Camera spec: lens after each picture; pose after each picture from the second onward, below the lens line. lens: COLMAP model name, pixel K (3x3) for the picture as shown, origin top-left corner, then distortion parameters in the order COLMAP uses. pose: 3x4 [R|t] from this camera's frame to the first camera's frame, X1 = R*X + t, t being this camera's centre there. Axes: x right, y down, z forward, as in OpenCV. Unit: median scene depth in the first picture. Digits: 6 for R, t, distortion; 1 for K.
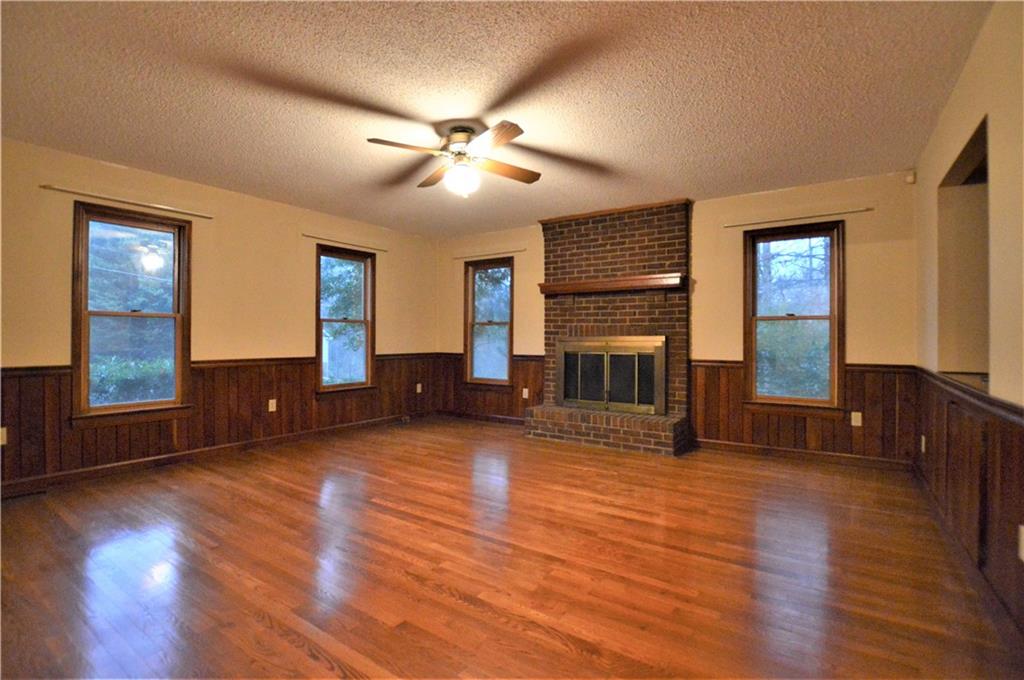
lens RADIAL K [[474.7, 0, 510.7], [0, 474.7, 335.6], [0, 0, 1]] dist [-0.043731, 0.008659]
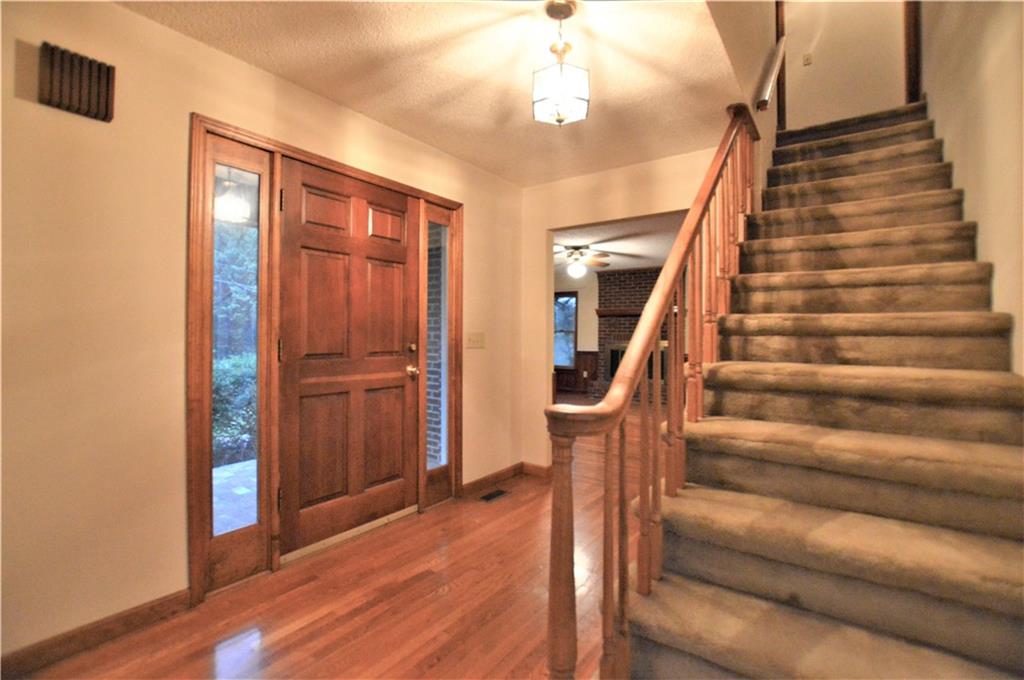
lens RADIAL K [[457.2, 0, 512.0], [0, 457.2, 335.3], [0, 0, 1]] dist [-0.039155, 0.004972]
pose [[0.999720, 0.004969, -0.023120, -0.197558], [-0.004896, 0.999983, 0.003237, -0.019105], [0.023136, -0.003122, 0.999727, -0.626229]]
